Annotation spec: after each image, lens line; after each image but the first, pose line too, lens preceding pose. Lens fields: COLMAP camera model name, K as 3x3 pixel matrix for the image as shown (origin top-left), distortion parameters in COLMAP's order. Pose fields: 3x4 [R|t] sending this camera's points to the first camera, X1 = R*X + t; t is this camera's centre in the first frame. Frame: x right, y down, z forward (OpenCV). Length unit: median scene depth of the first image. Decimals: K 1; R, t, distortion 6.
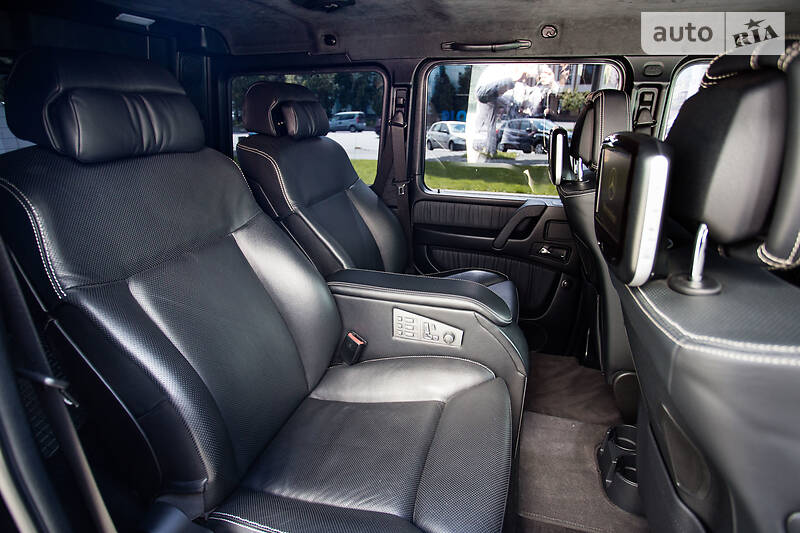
lens RADIAL K [[401.0, 0, 400.0], [0, 401.0, 266.5], [0, 0, 1]] dist [-0.073828, 0.037109]
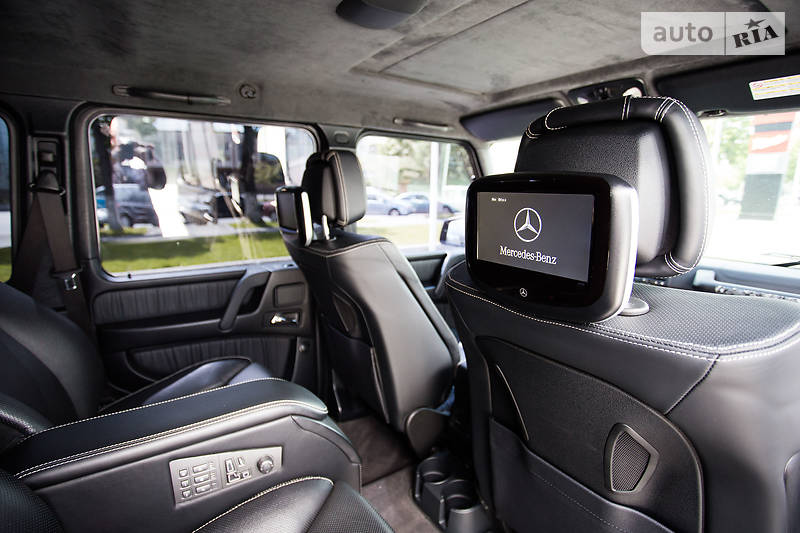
lens RADIAL K [[401.0, 0, 400.0], [0, 401.0, 266.5], [0, 0, 1]] dist [-0.073828, 0.037109]
pose [[0.670858, -0.142805, 0.727706, -0.103165], [0.261683, 0.963746, -0.052115, -0.037629], [-0.693882, 0.225390, 0.683906, 0.154489]]
